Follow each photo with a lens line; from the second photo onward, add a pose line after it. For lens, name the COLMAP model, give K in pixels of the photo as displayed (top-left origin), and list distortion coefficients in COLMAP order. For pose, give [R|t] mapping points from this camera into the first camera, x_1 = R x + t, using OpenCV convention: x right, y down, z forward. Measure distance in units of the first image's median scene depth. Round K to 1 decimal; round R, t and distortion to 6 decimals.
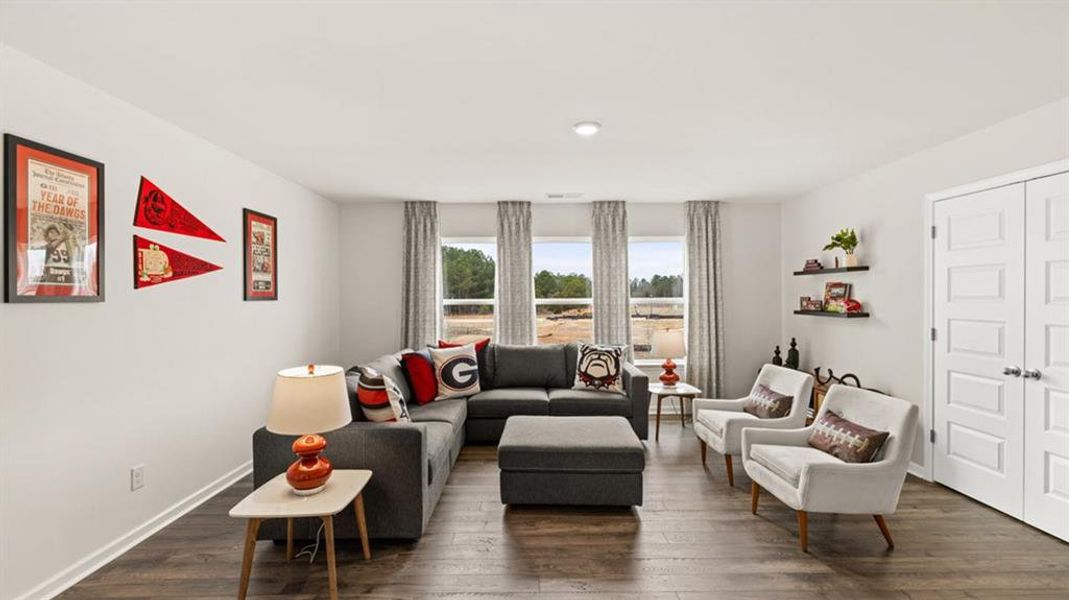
lens RADIAL K [[458.1, 0, 535.8], [0, 458.1, 306.1], [0, 0, 1]] dist [-0.002311, -0.000023]
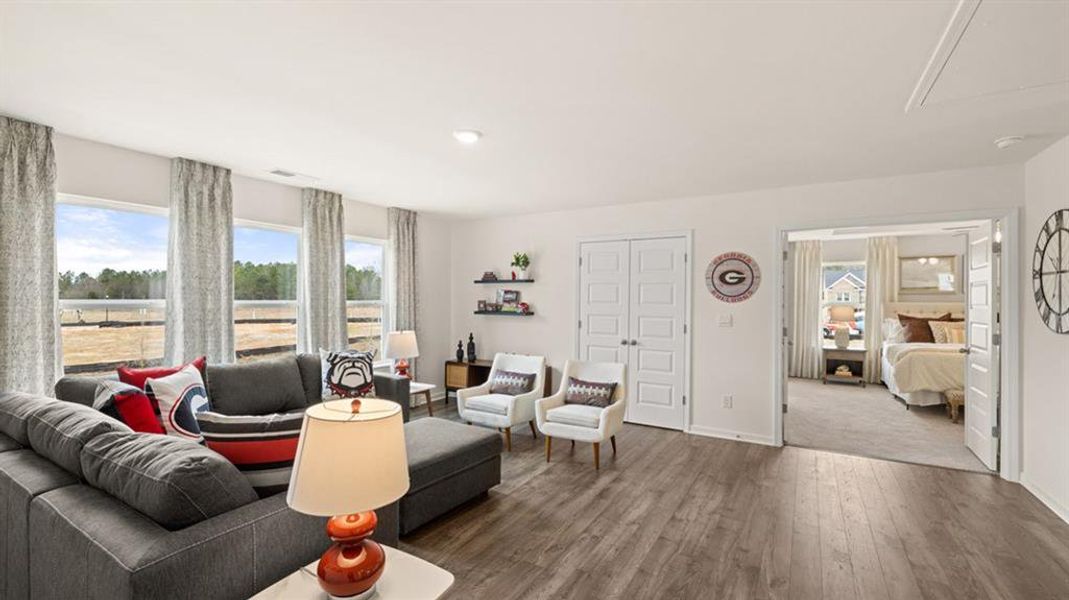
lens RADIAL K [[458.1, 0, 535.8], [0, 458.1, 306.1], [0, 0, 1]] dist [-0.002311, -0.000023]
pose [[0.513741, -0.002407, 0.857942, -0.454267], [0.007644, 0.999969, -0.001772, -0.001024], [-0.857911, 0.007468, 0.513743, 0.219617]]
